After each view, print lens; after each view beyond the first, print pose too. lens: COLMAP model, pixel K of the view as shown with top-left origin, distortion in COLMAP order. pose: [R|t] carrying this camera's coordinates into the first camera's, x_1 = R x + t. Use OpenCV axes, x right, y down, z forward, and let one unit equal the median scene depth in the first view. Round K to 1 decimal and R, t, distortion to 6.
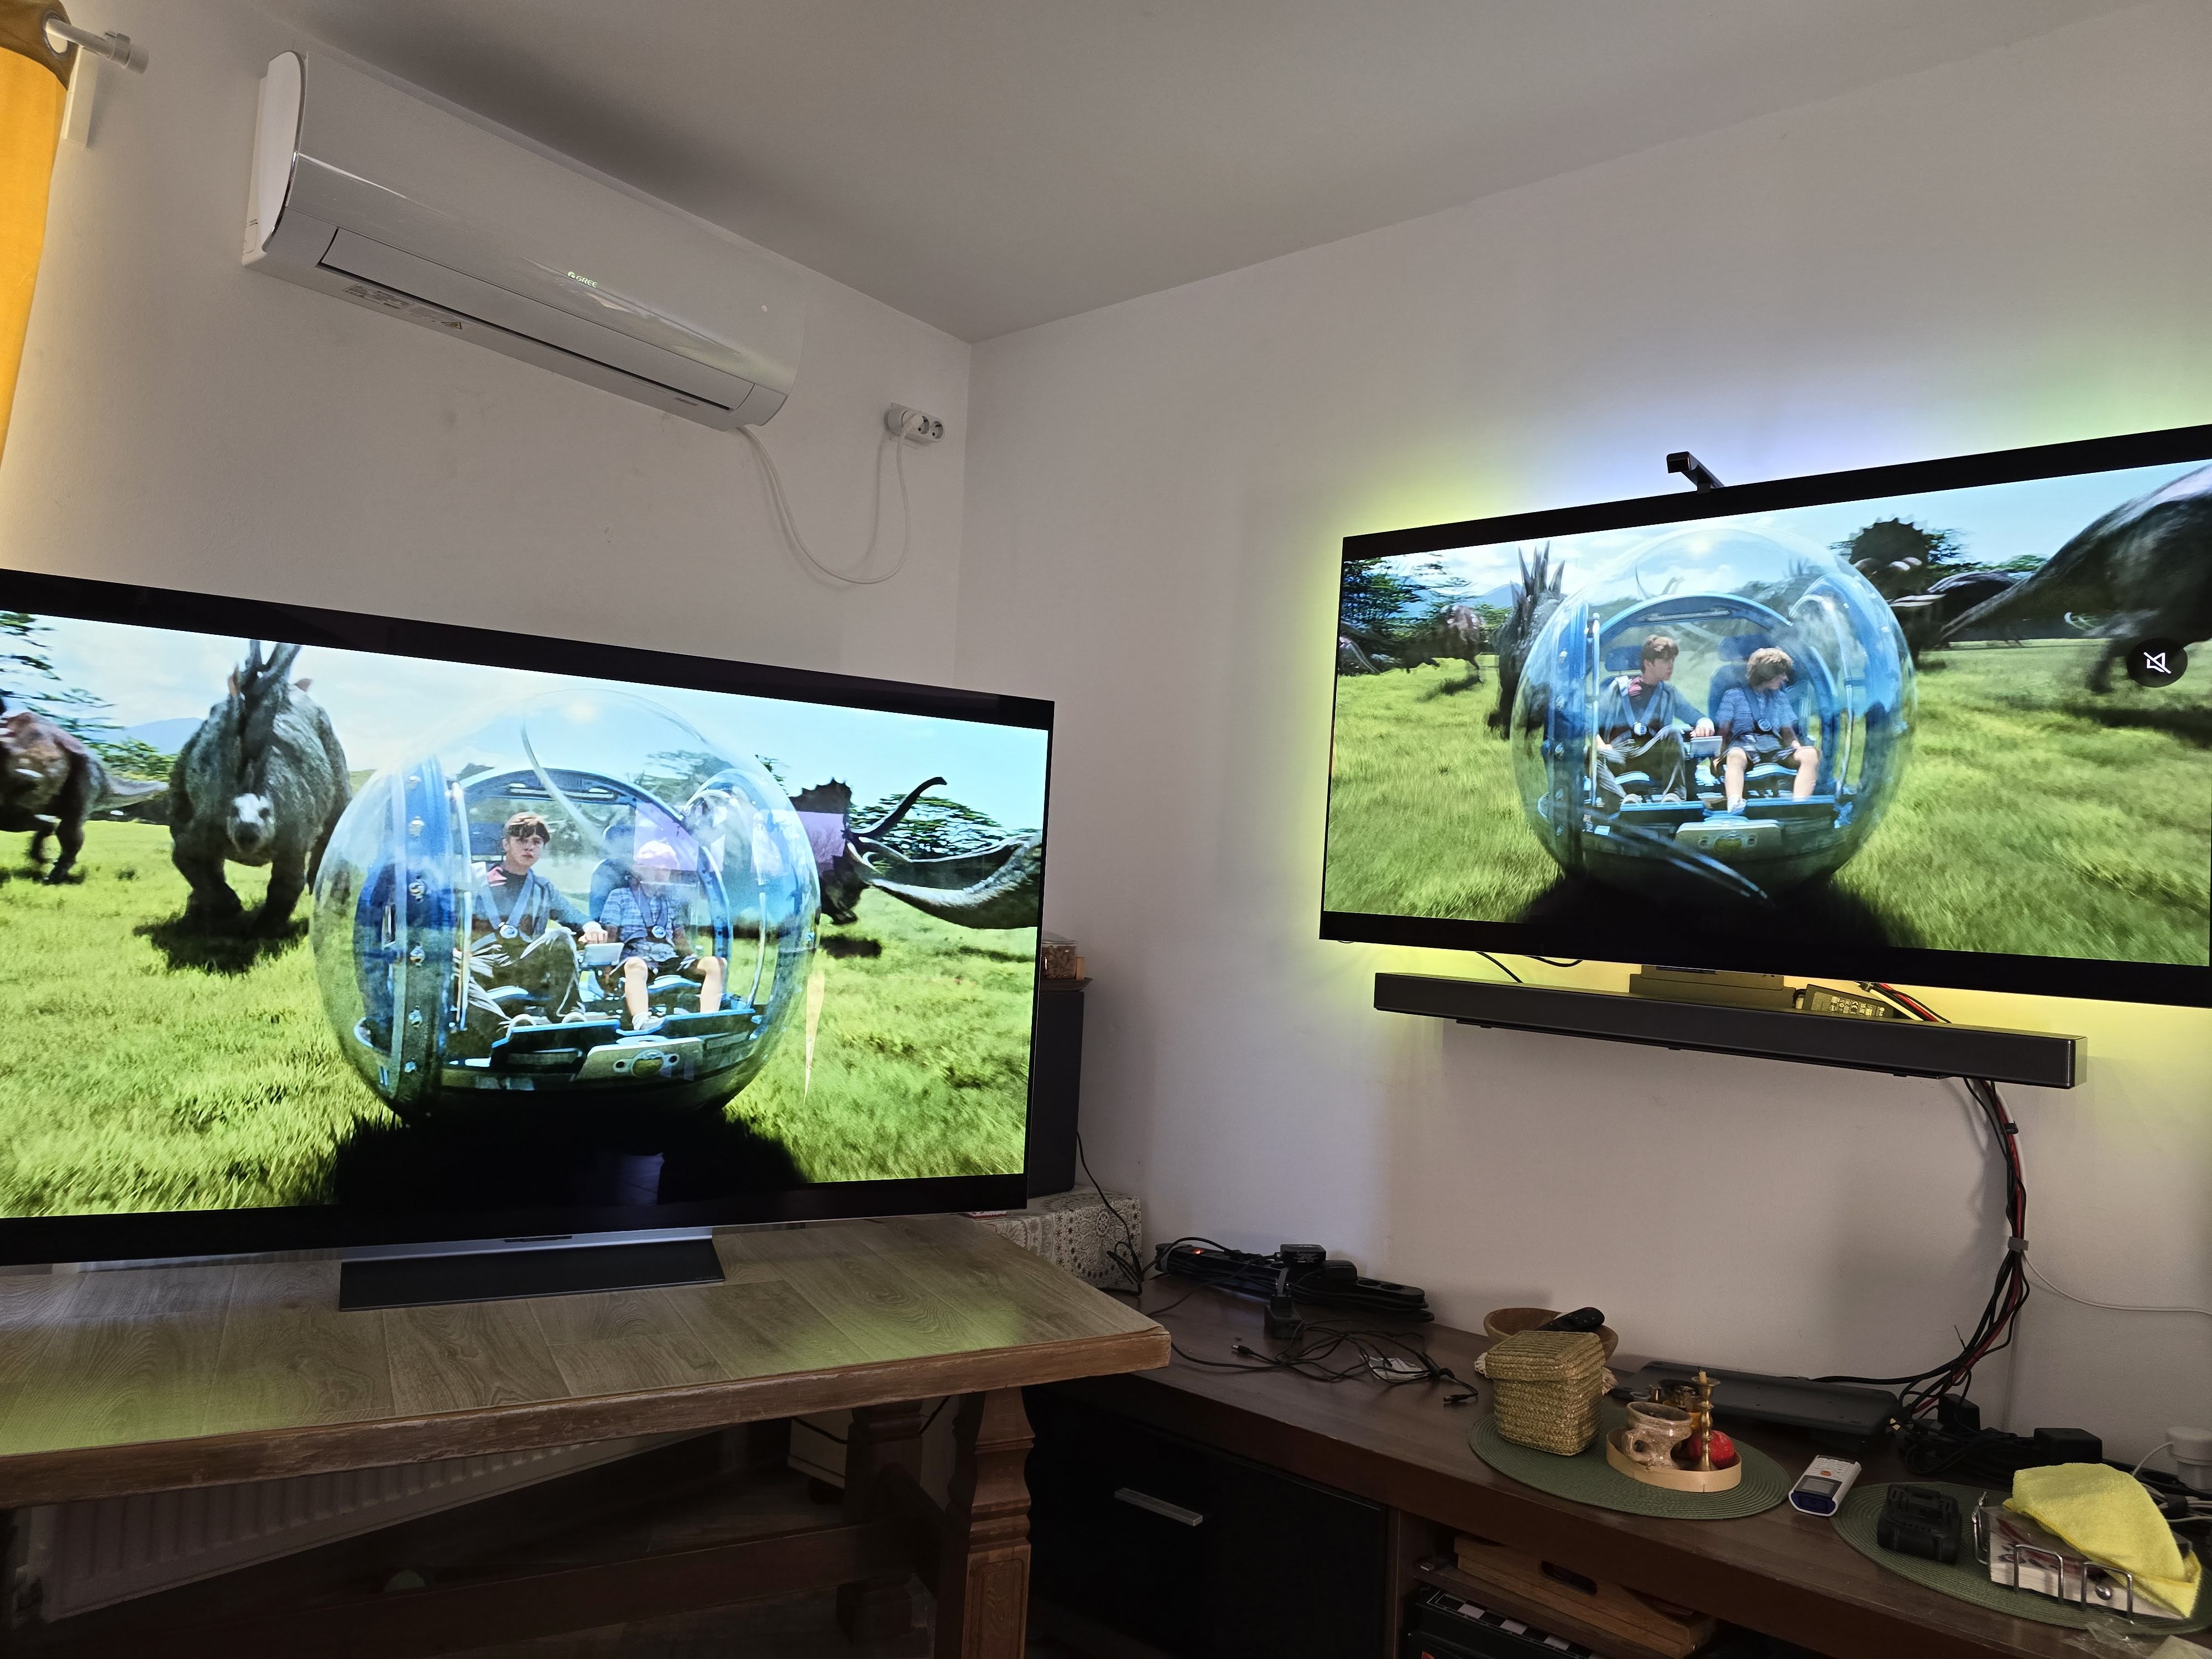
lens RADIAL K [[1517.8, 0, 1134.1], [0, 1517.8, 829.3], [0, 0, 1]] dist [0.050831, -0.043983]
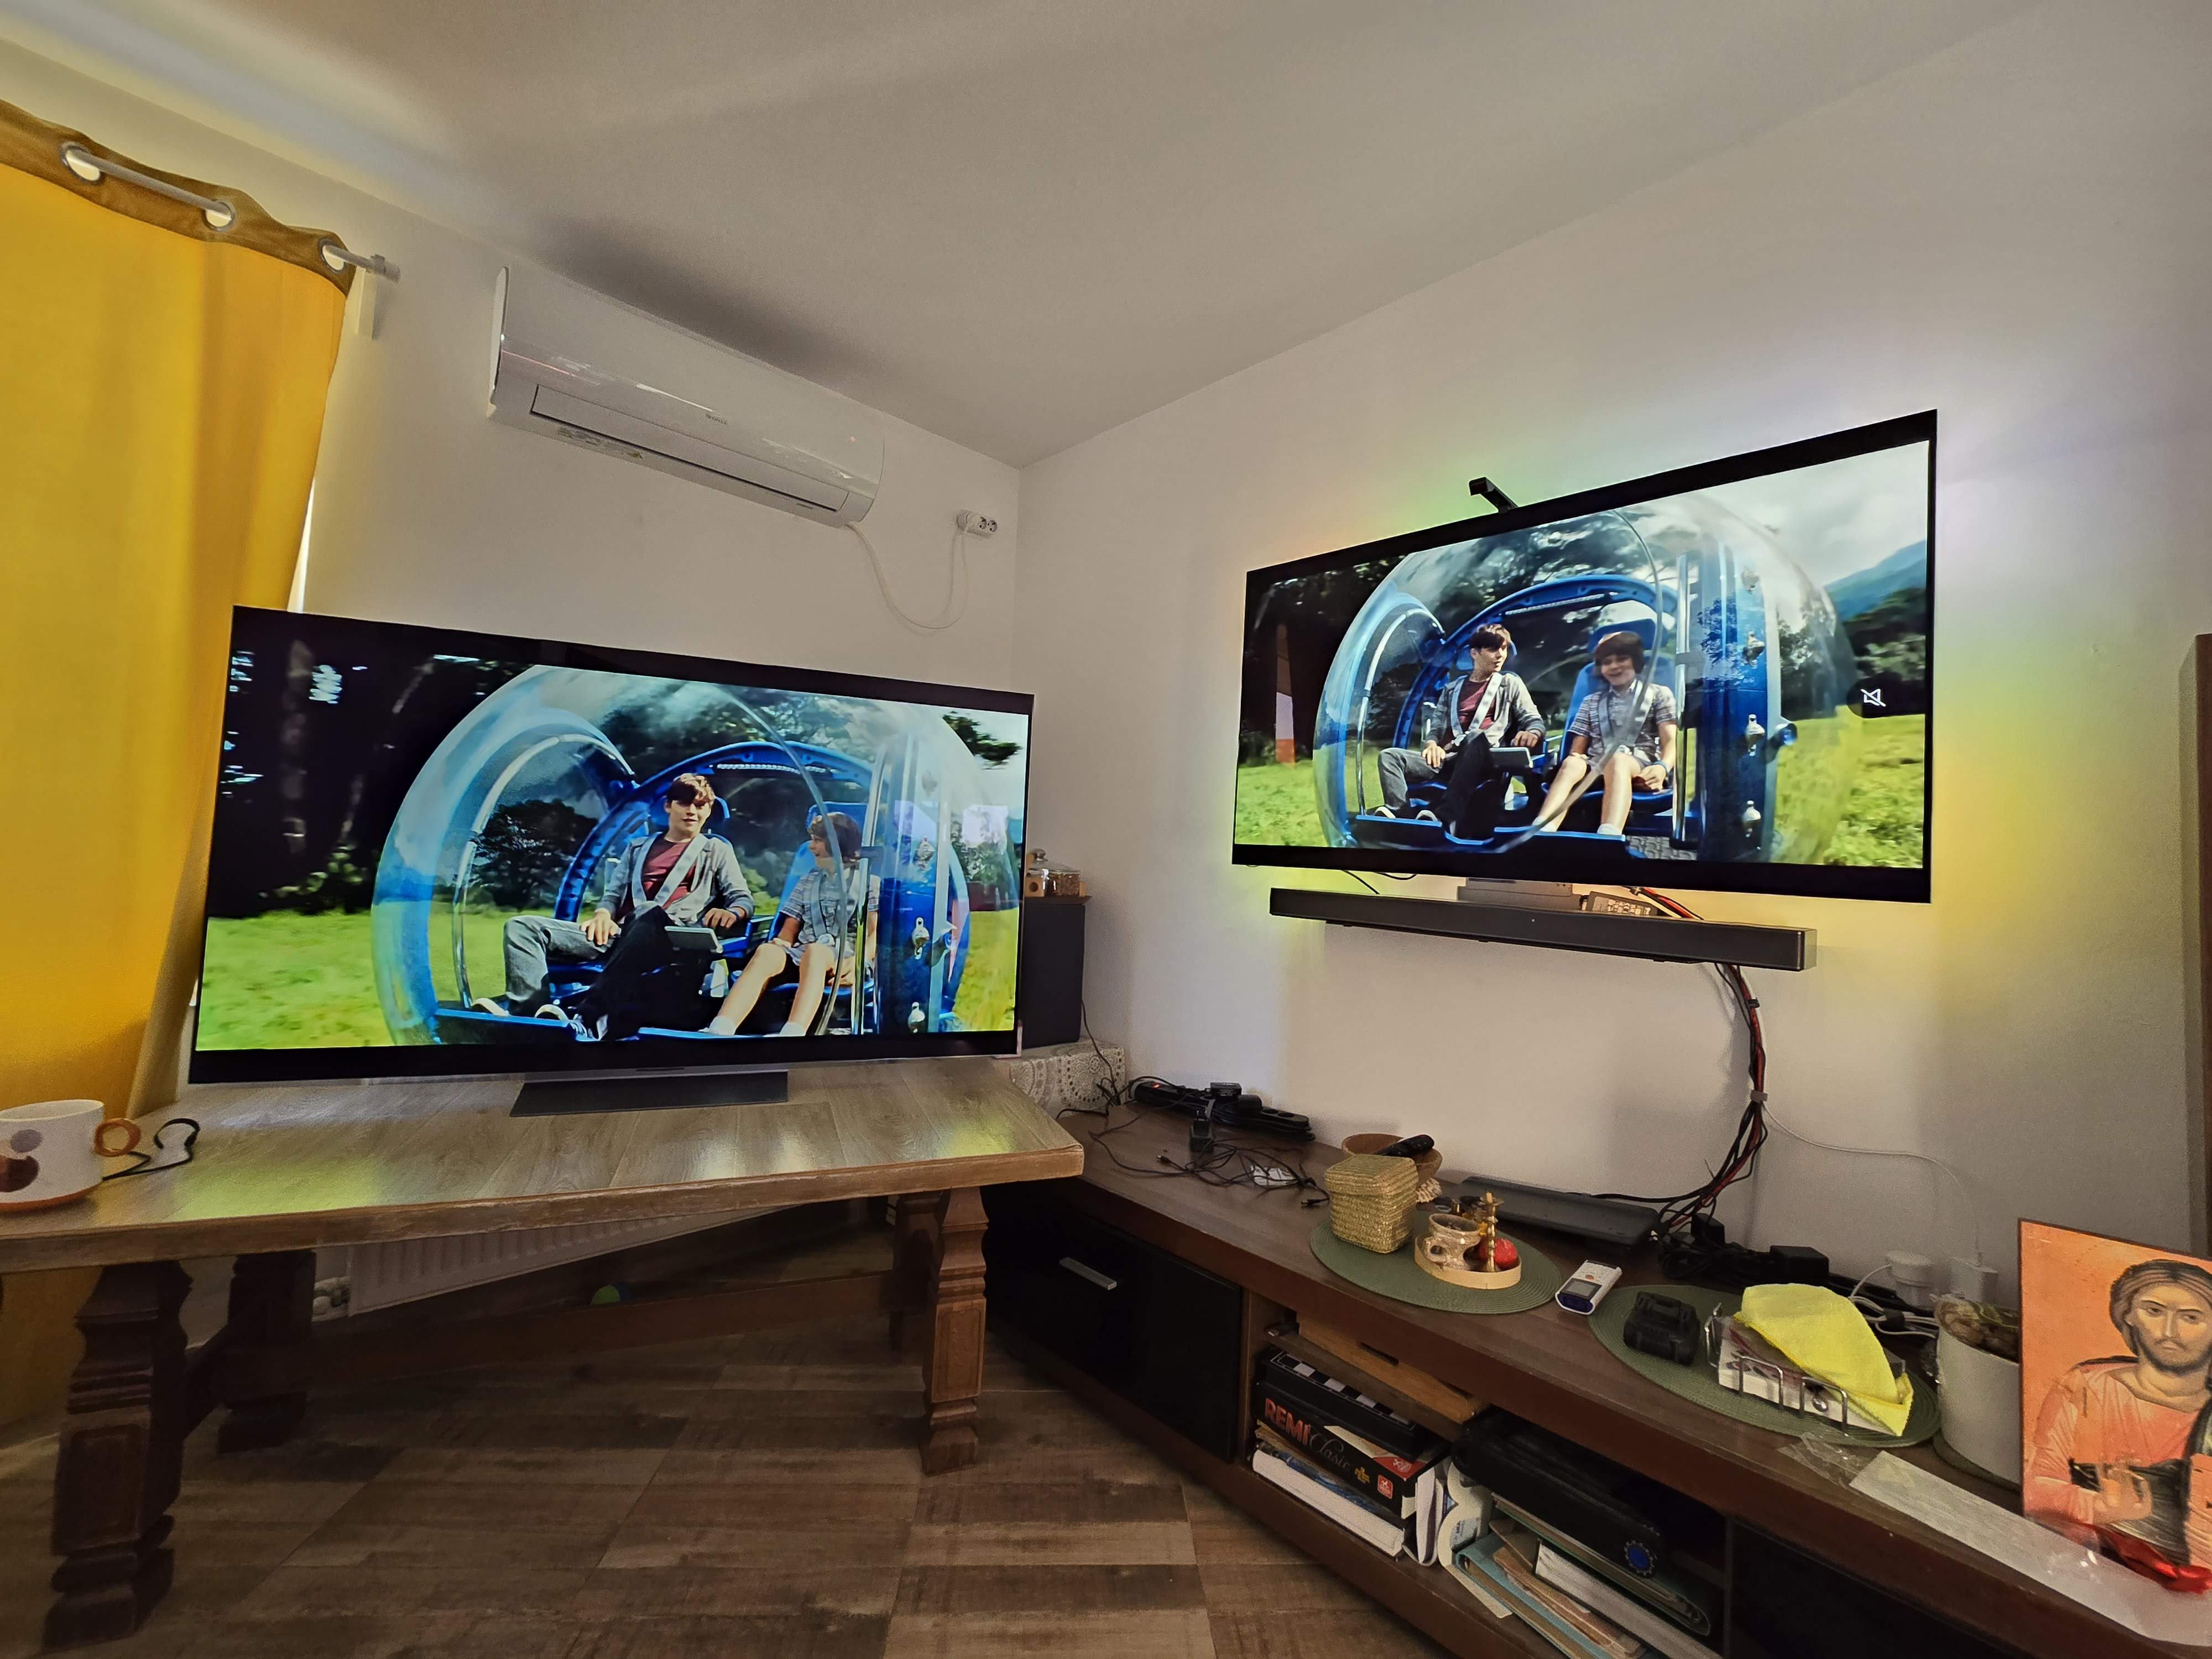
lens RADIAL K [[928.3, 0, 1106.0], [0, 928.3, 829.5], [0, 0, 1]] dist [-0.000898, -0.000696]
pose [[0.992217, -0.012123, -0.123932, 0.145203], [0.013818, 0.999822, 0.012830, 0.036596], [0.123755, -0.014442, 0.992208, 0.191464]]
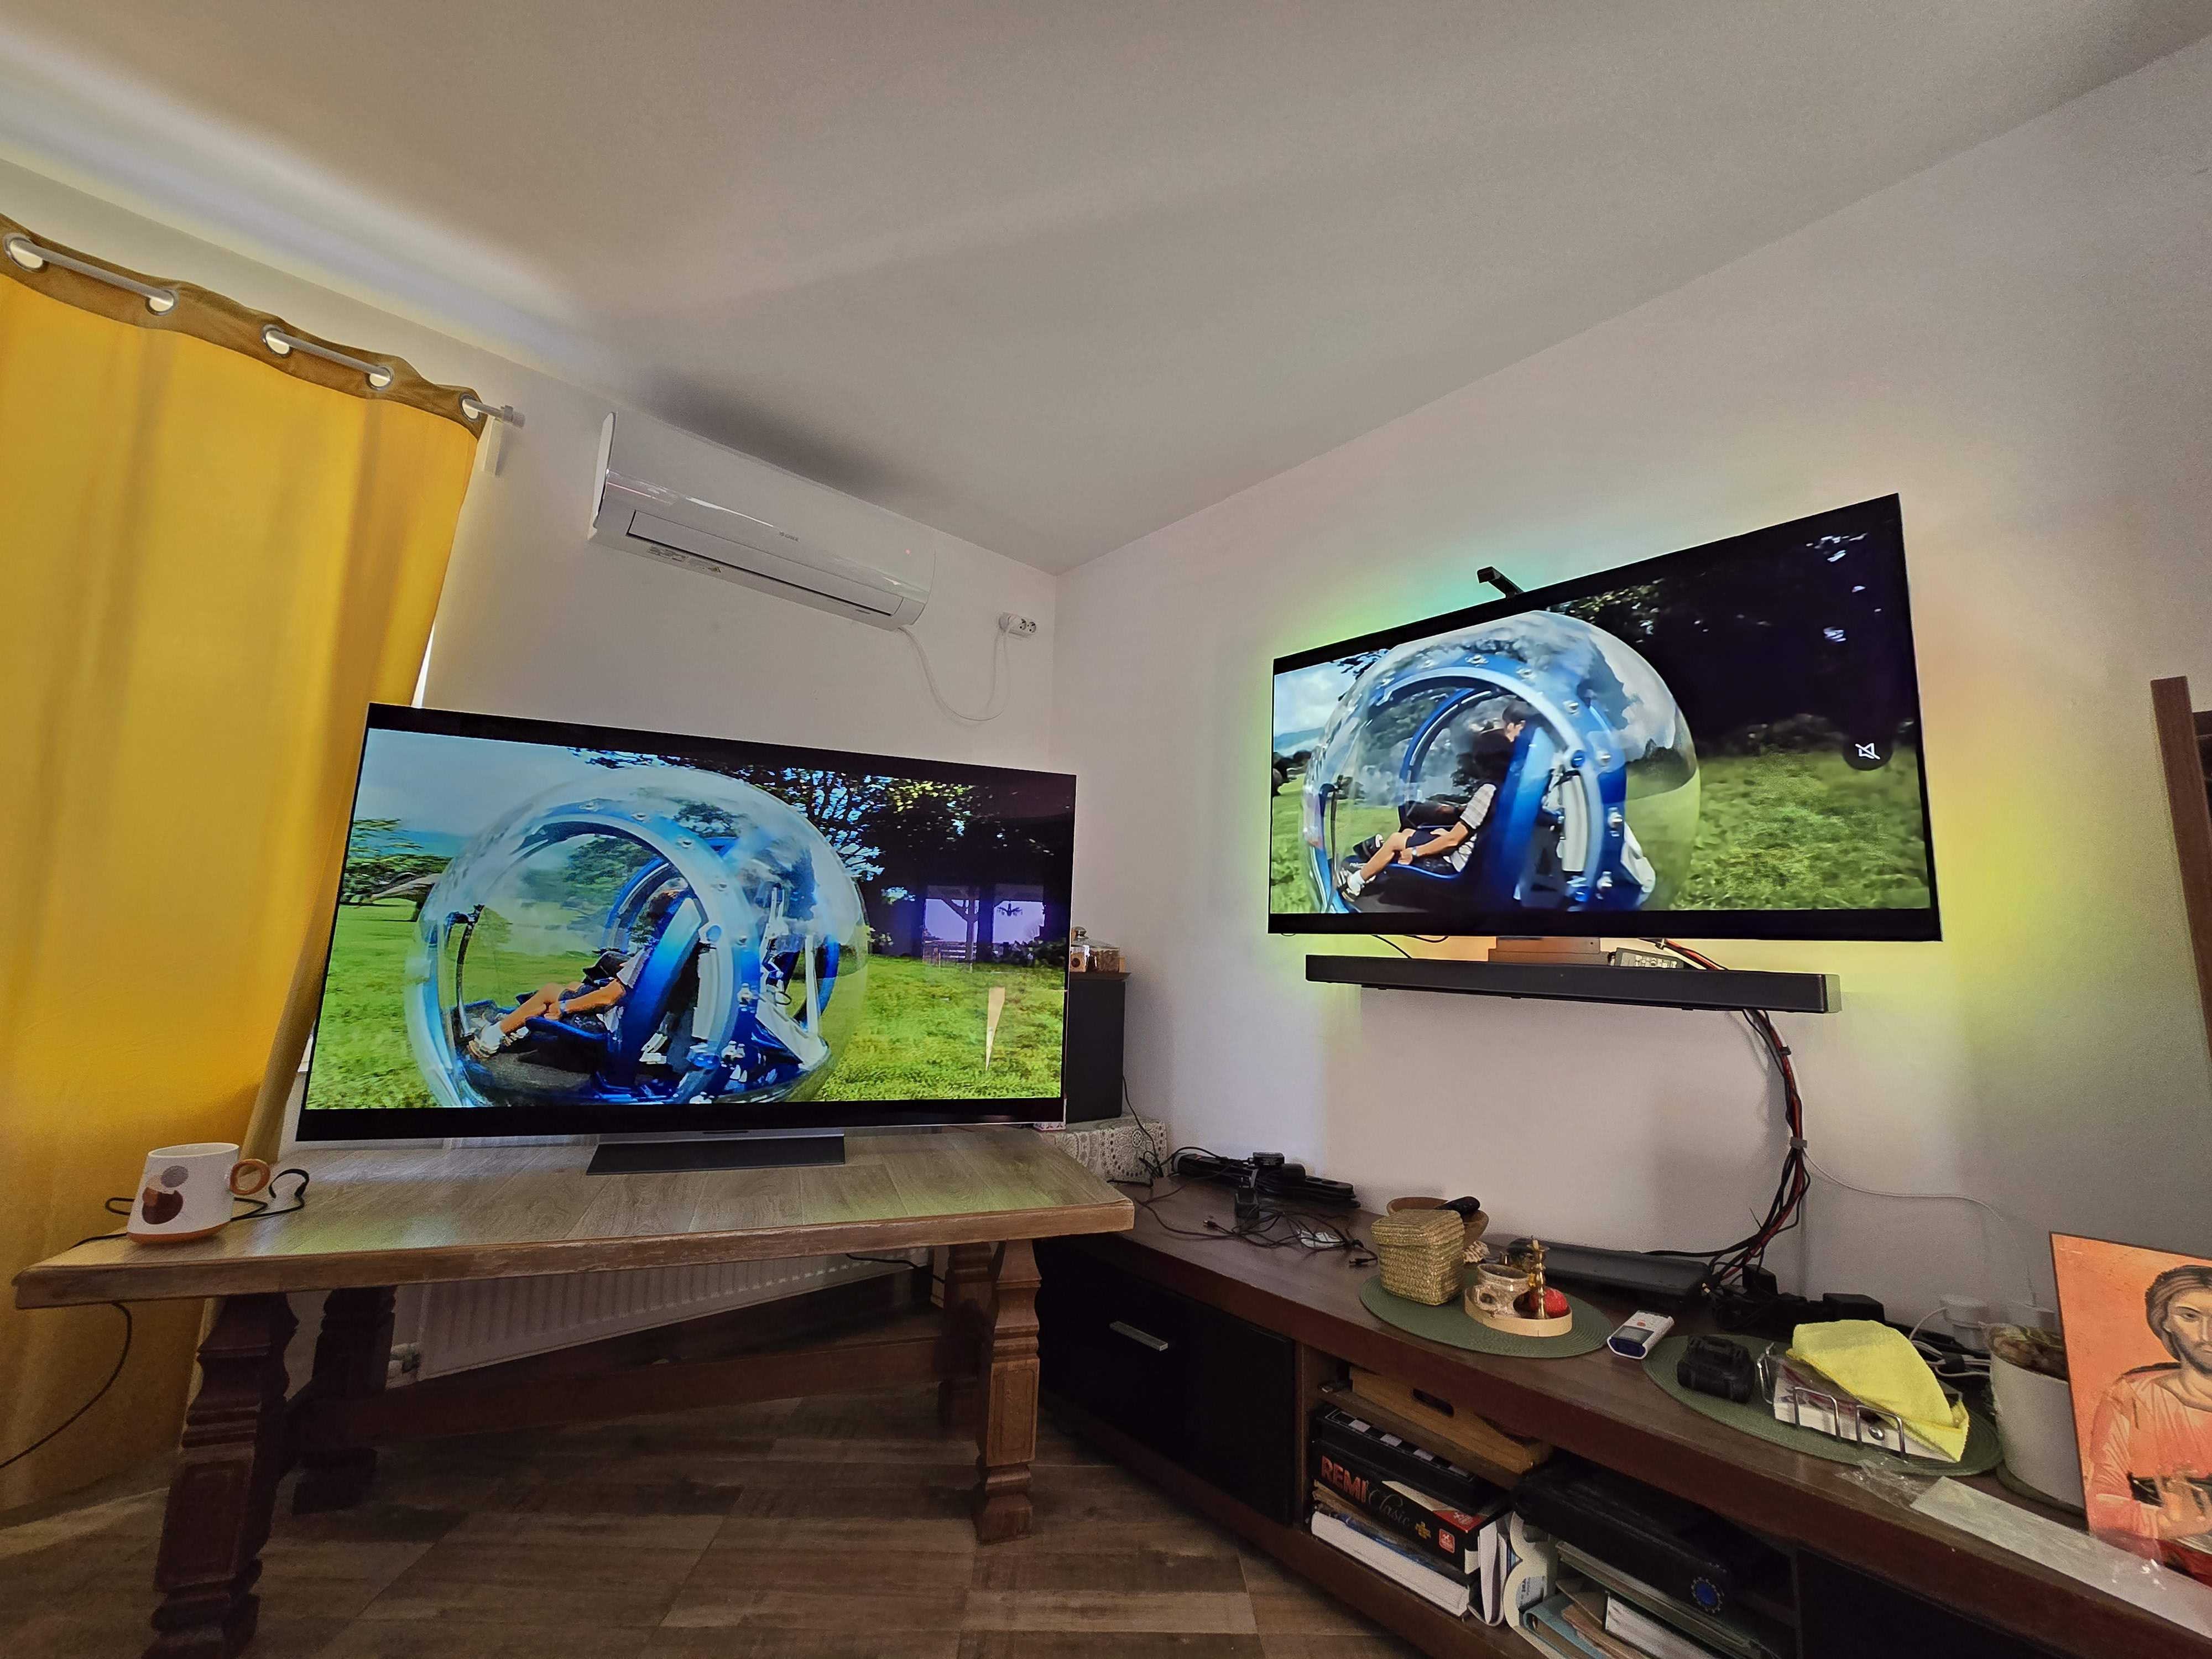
lens RADIAL K [[928.1, 0, 1101.4], [0, 928.1, 825.7], [0, 0, 1]] dist [-0.001358, 0.000071]
pose [[0.987199, -0.042241, -0.153801, 0.135848], [0.026842, 0.994539, -0.100855, 0.071096], [0.157221, 0.095436, 0.982941, 0.133216]]
